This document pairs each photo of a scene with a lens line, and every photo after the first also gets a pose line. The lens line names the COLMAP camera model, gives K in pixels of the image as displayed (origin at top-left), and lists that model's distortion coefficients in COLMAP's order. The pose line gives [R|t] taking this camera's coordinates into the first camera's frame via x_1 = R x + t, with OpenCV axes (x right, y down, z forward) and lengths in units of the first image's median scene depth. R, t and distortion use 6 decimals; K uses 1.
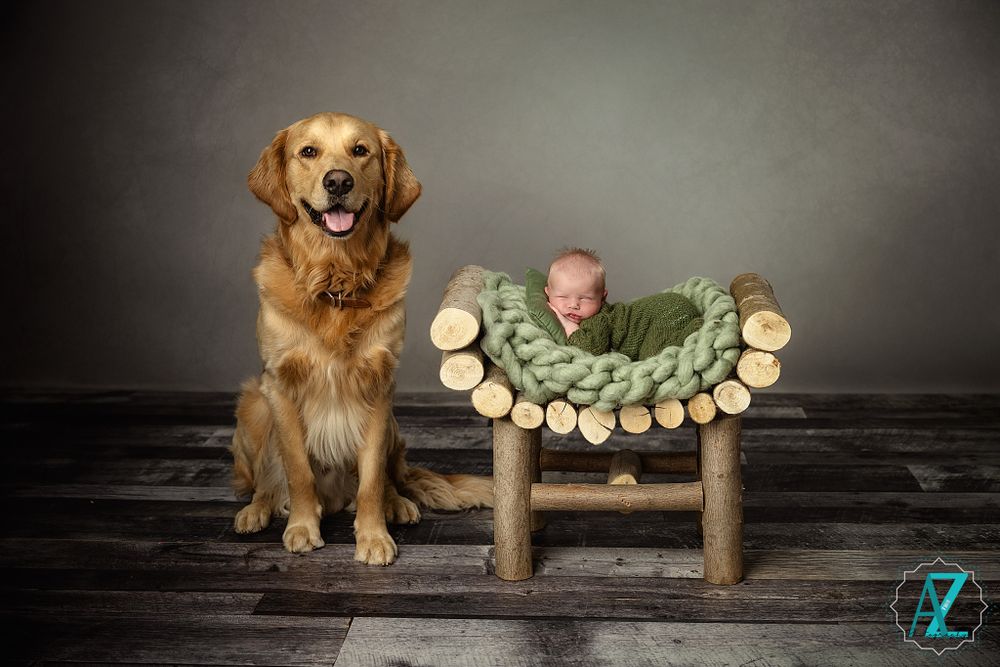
lens RADIAL K [[1465.9, 0, 522.9], [0, 1465.9, 334.9], [0, 0, 1]] dist [0.000159, 0.000000]
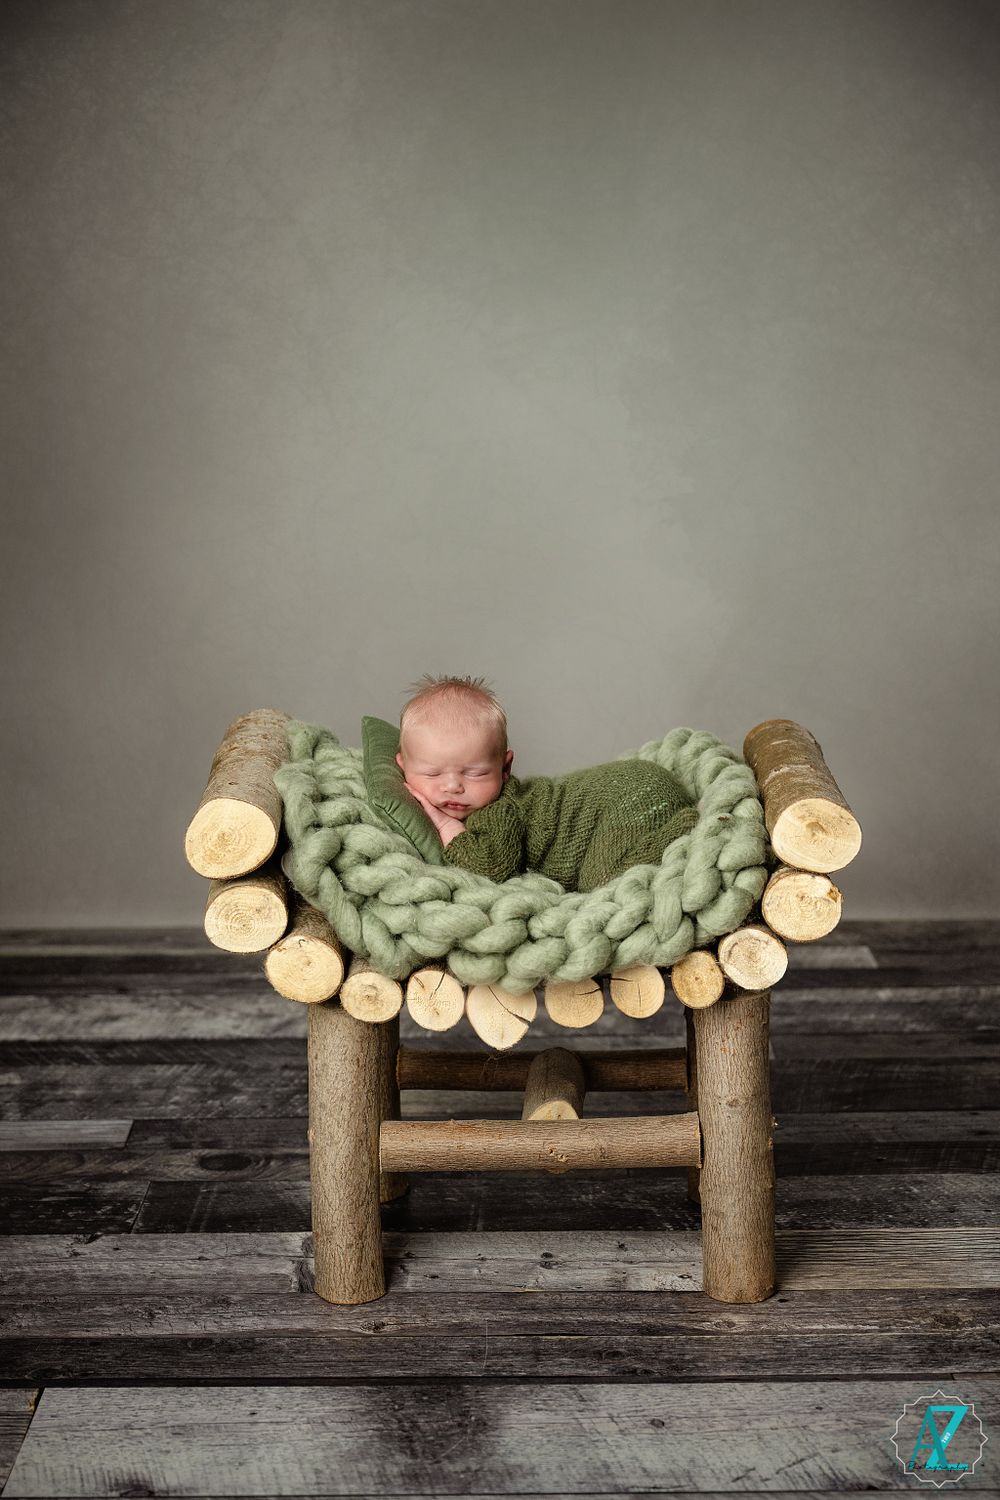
lens RADIAL K [[2522.6, 0, 538.4], [0, 2522.6, 788.3], [0, 0, 1]] dist [0.017884, 0.000000]
pose [[0.997694, -0.011399, 0.066914, 0.003079], [0.011343, 0.999935, 0.001206, -0.020495], [-0.066924, -0.000445, 0.997758, 0.079967]]
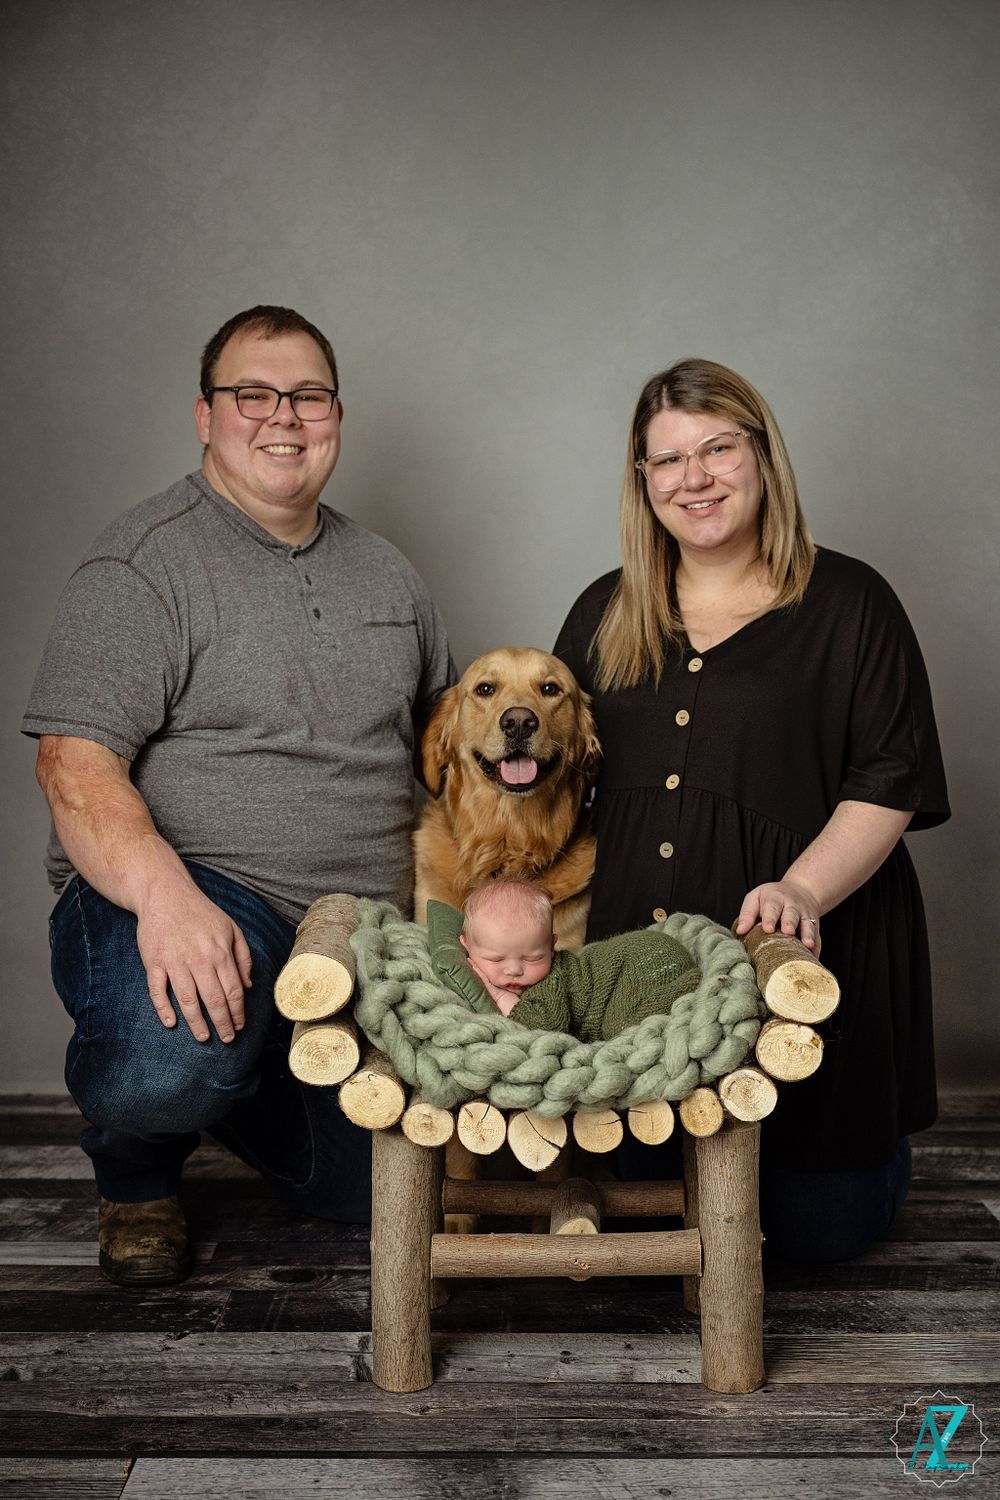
lens RADIAL K [[1935.6, 0, 580.8], [0, 1935.6, 894.1], [0, 0, 1]] dist [0.009424, 0.000000]
pose [[0.995847, 0.008610, 0.090634, -0.005924], [-0.002498, 0.997727, -0.067338, 0.011139], [-0.091008, 0.066832, 0.993605, 0.155892]]
